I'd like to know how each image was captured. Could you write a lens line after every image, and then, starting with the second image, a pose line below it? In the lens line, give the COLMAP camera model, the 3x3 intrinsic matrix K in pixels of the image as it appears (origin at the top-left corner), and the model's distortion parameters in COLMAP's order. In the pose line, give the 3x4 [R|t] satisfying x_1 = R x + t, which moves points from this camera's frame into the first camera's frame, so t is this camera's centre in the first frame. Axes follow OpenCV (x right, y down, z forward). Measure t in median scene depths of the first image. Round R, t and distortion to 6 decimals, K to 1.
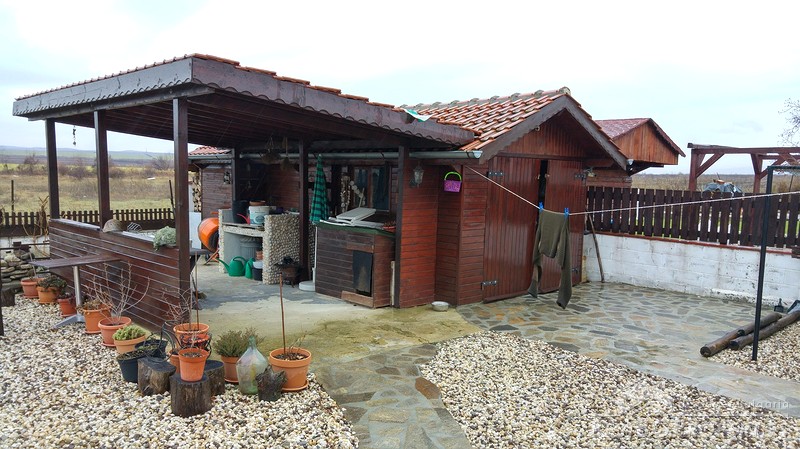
lens RADIAL K [[599.4, 0, 401.5], [0, 599.4, 240.3], [0, 0, 1]] dist [-0.024455, 0.058462]
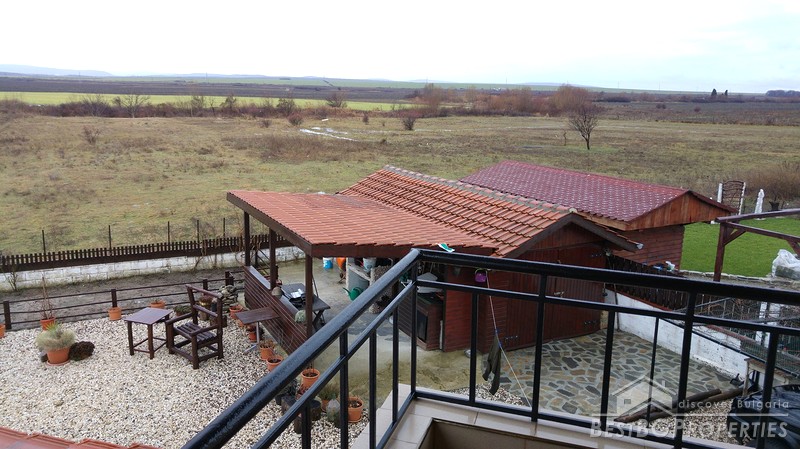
lens RADIAL K [[599.4, 0, 379.7], [0, 599.4, 203.8], [0, 0, 1]] dist [-0.024455, 0.058462]
pose [[0.952598, 0.048536, -0.300336, 0.312577], [-0.027057, 0.996796, 0.075271, -0.418341], [0.303028, -0.063577, 0.950859, -0.546057]]
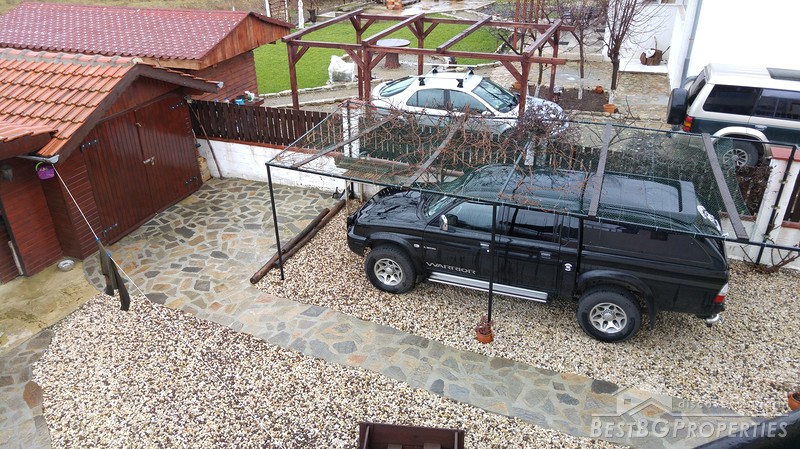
lens RADIAL K [[599.4, 0, 382.3], [0, 599.4, 207.4], [0, 0, 1]] dist [-0.024455, 0.058462]
pose [[0.911487, -0.228430, 0.342069, 0.291105], [0.091922, 0.923709, 0.371904, -0.435611], [-0.400926, -0.307542, 0.862946, -0.303439]]
